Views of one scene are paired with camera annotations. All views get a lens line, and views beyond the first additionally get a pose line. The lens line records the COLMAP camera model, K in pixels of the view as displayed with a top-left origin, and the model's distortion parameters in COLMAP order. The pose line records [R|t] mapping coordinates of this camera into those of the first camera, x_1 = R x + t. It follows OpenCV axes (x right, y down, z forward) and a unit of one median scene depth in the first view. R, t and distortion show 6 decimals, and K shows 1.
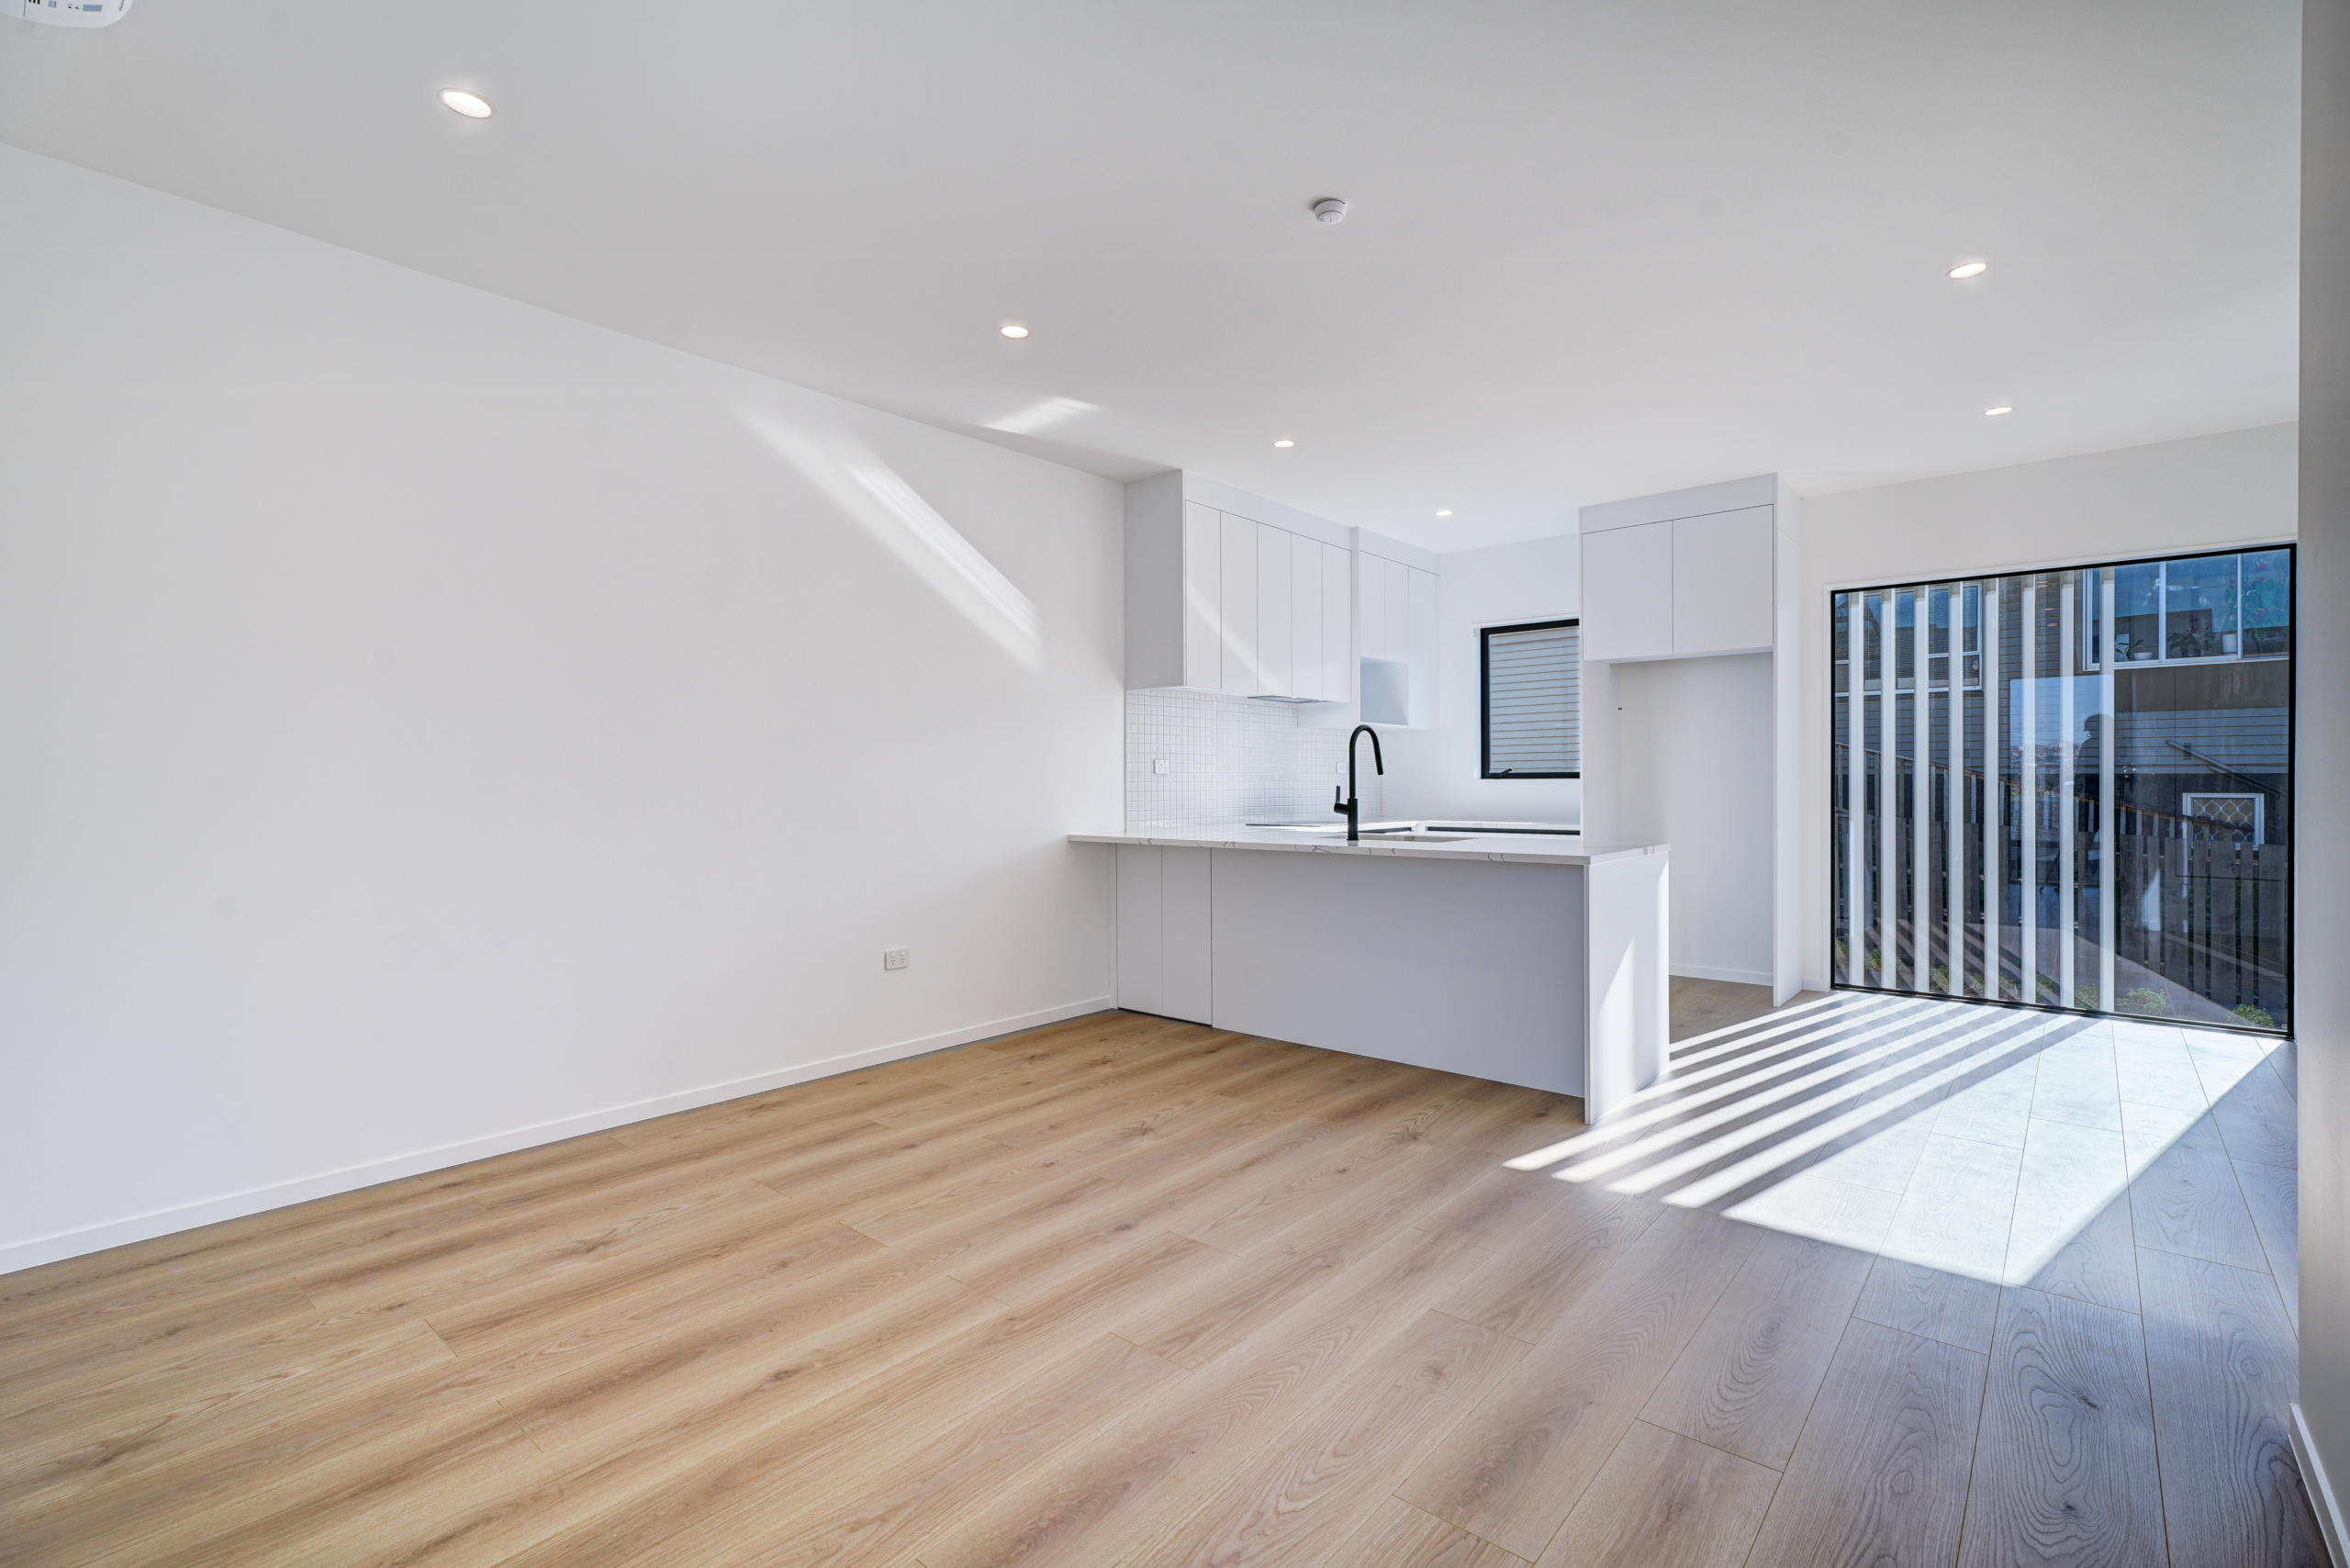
lens RADIAL K [[1049.0, 0, 1178.1], [0, 1049.0, 784.7], [0, 0, 1]] dist [0.000393, 0.000615]
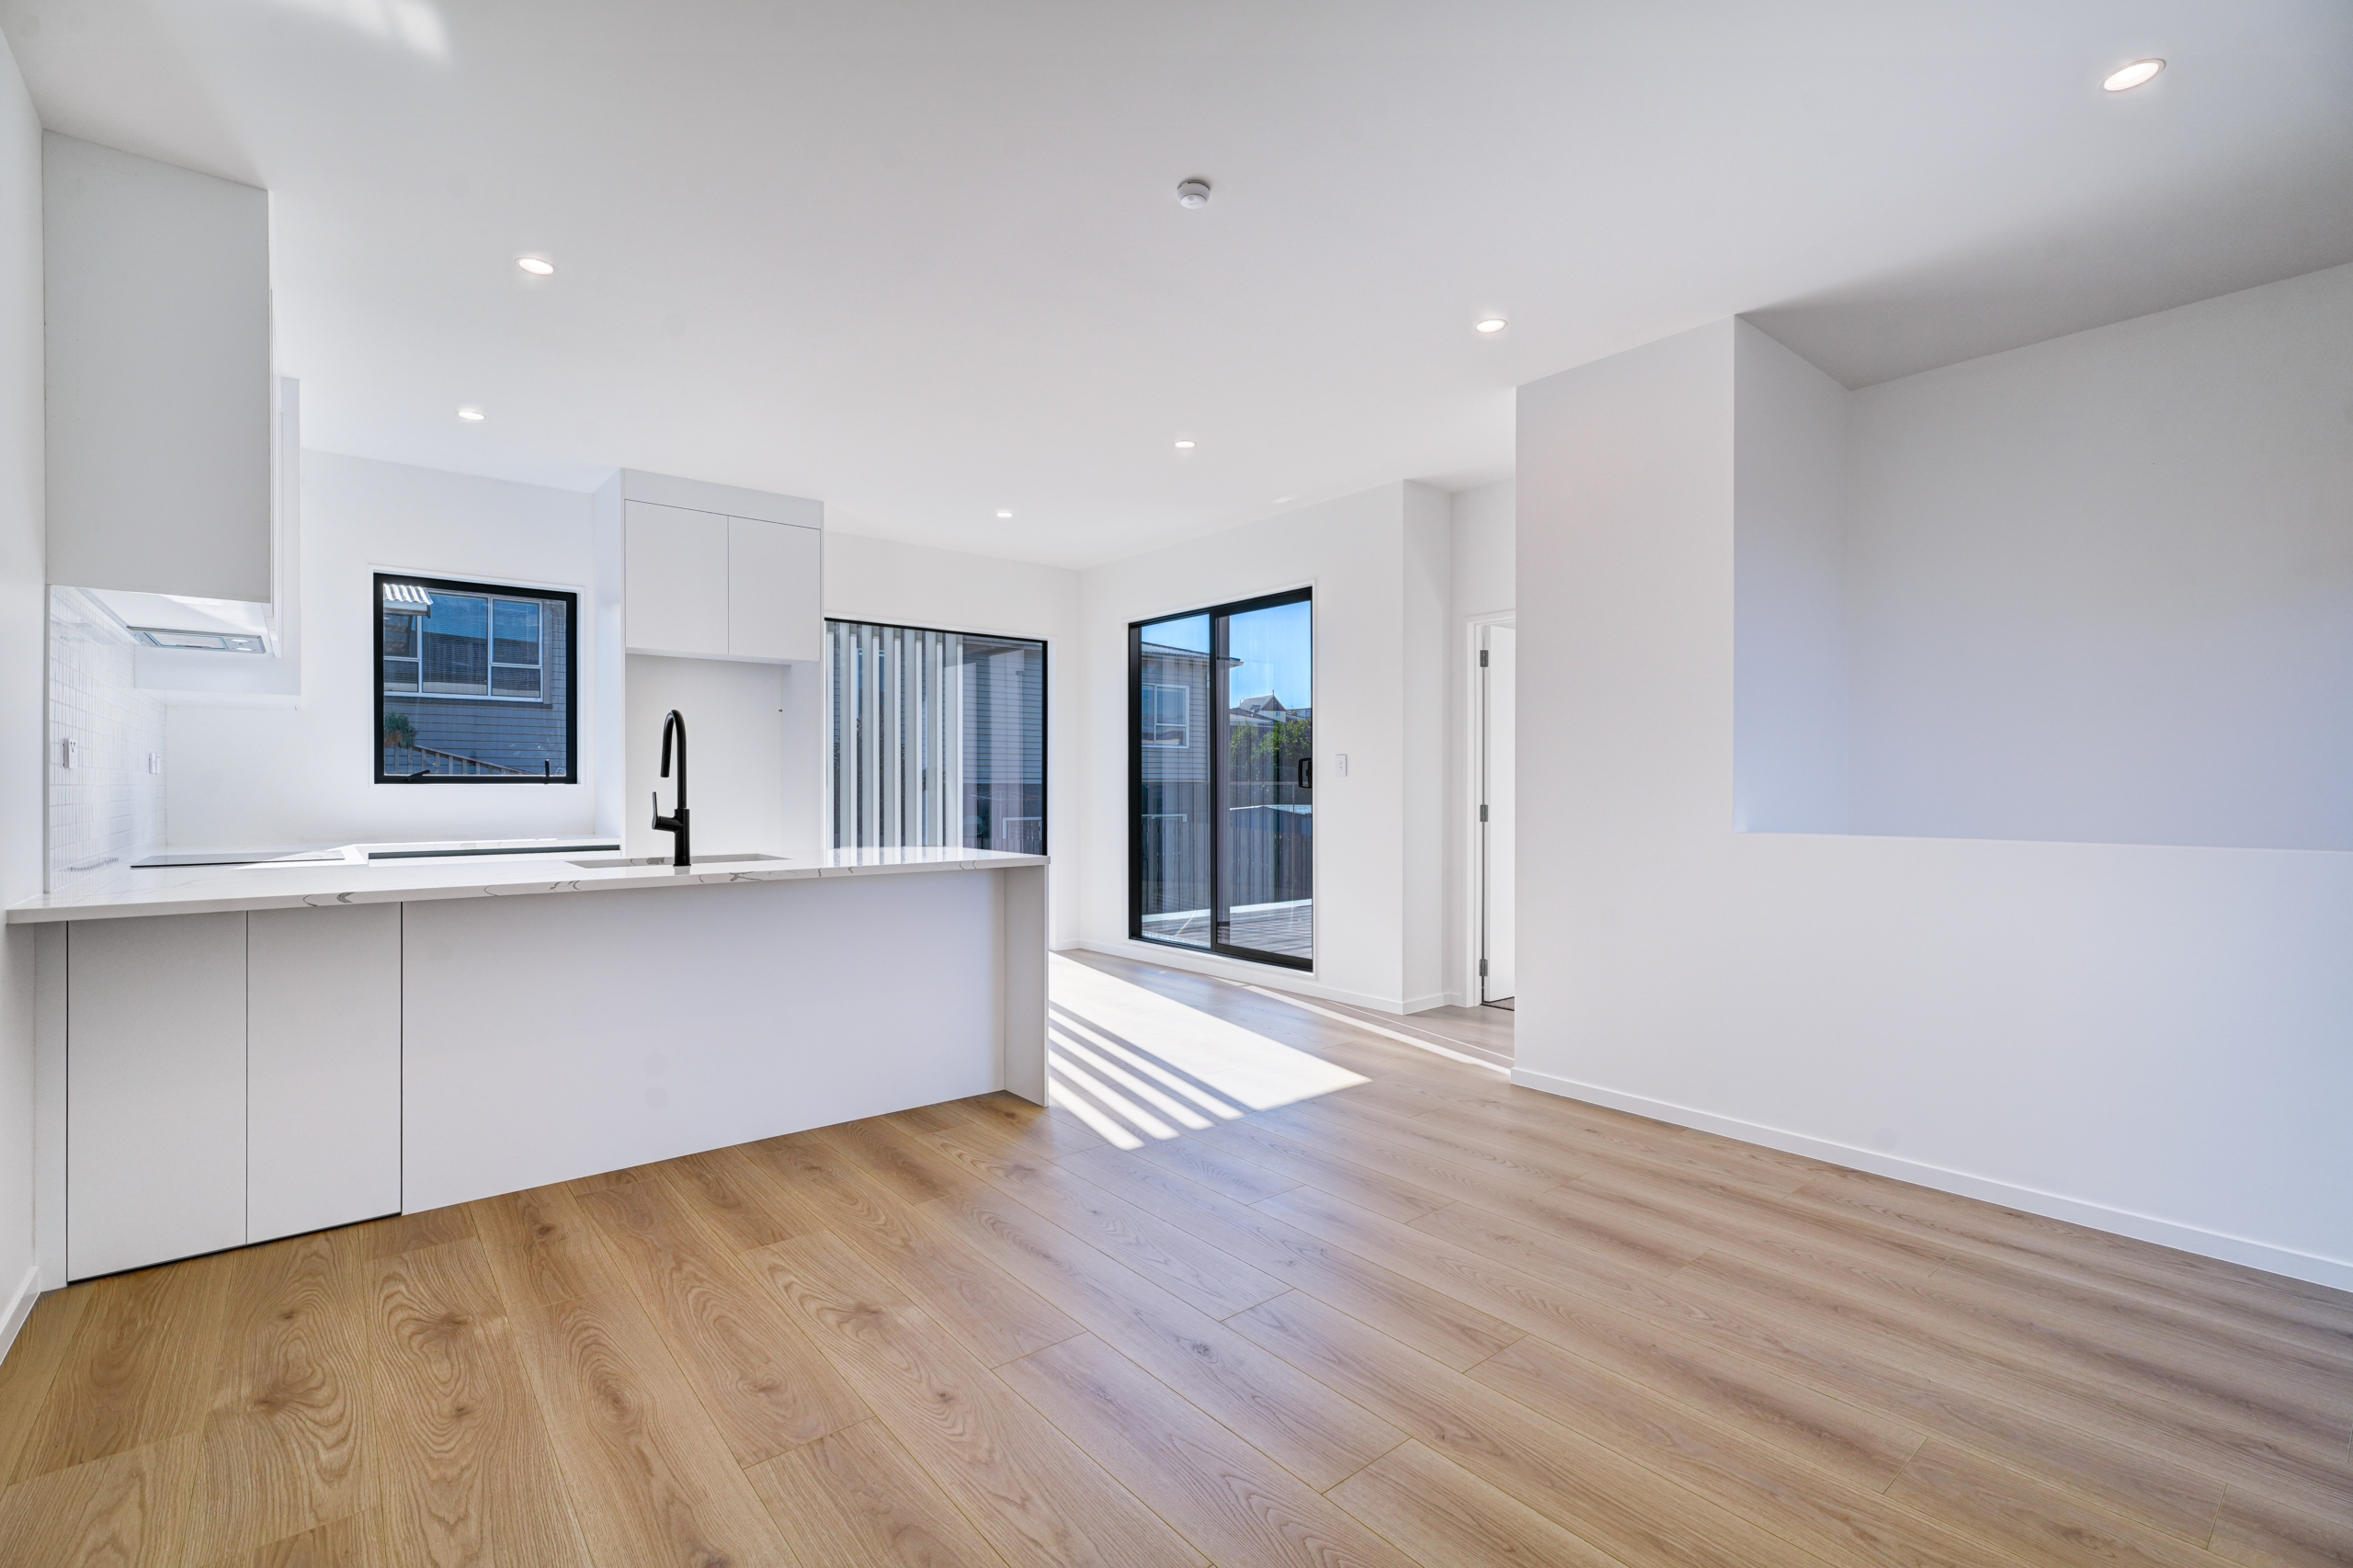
lens RADIAL K [[1050.3, 0, 1179.9], [0, 1050.3, 787.5], [0, 0, 1]] dist [0.000393, 0.000615]
pose [[0.167738, 0.003106, 0.985827, -0.532802], [0.000757, 0.999994, -0.003279, 0.000409], [-0.985831, 0.001296, 0.167734, 0.562005]]
